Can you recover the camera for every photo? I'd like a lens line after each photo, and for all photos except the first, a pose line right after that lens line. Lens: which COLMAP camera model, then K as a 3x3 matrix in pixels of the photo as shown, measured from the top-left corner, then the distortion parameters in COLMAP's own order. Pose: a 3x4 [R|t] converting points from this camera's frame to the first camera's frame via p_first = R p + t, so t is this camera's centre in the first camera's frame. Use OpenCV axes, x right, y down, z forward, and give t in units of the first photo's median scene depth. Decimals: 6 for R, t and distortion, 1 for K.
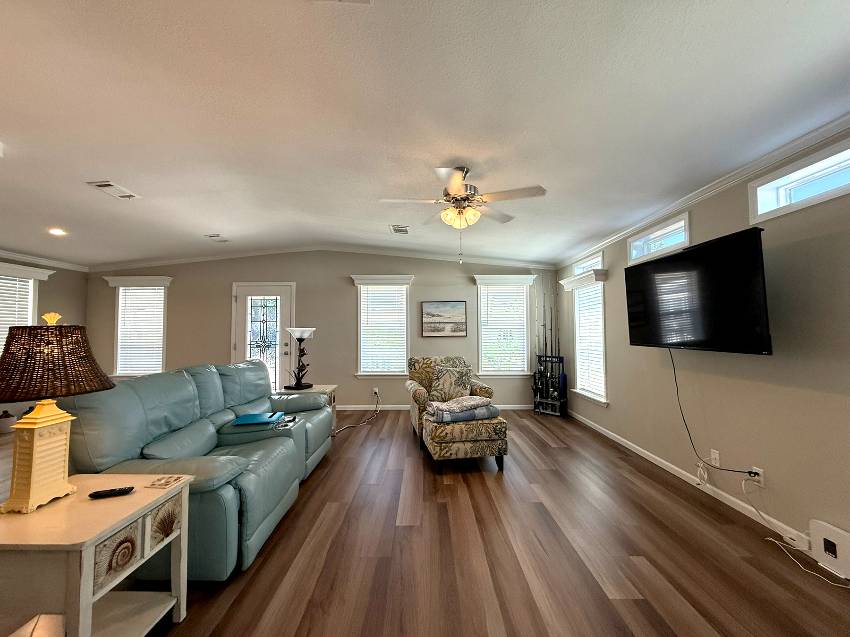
lens RADIAL K [[341.3, 0, 419.4], [0, 341.3, 314.5], [0, 0, 1]] dist [-0.002892, 0.001583]
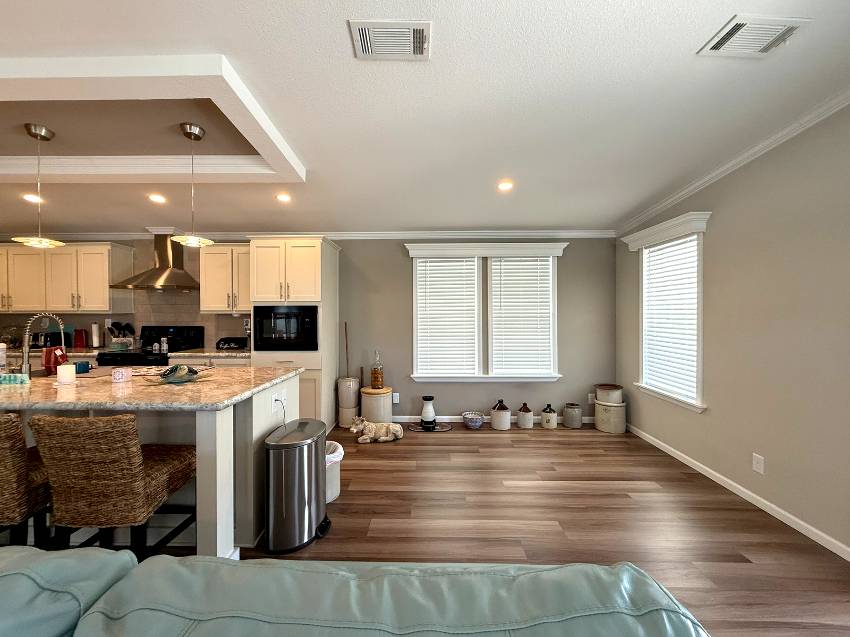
lens RADIAL K [[341.3, 0, 428.1], [0, 341.3, 311.0], [0, 0, 1]] dist [-0.002892, 0.001583]
pose [[-0.003424, 0.002358, -0.999991, -0.231201], [0.053823, 0.998548, 0.002170, 0.013286], [0.998545, -0.053815, -0.003546, 0.595267]]
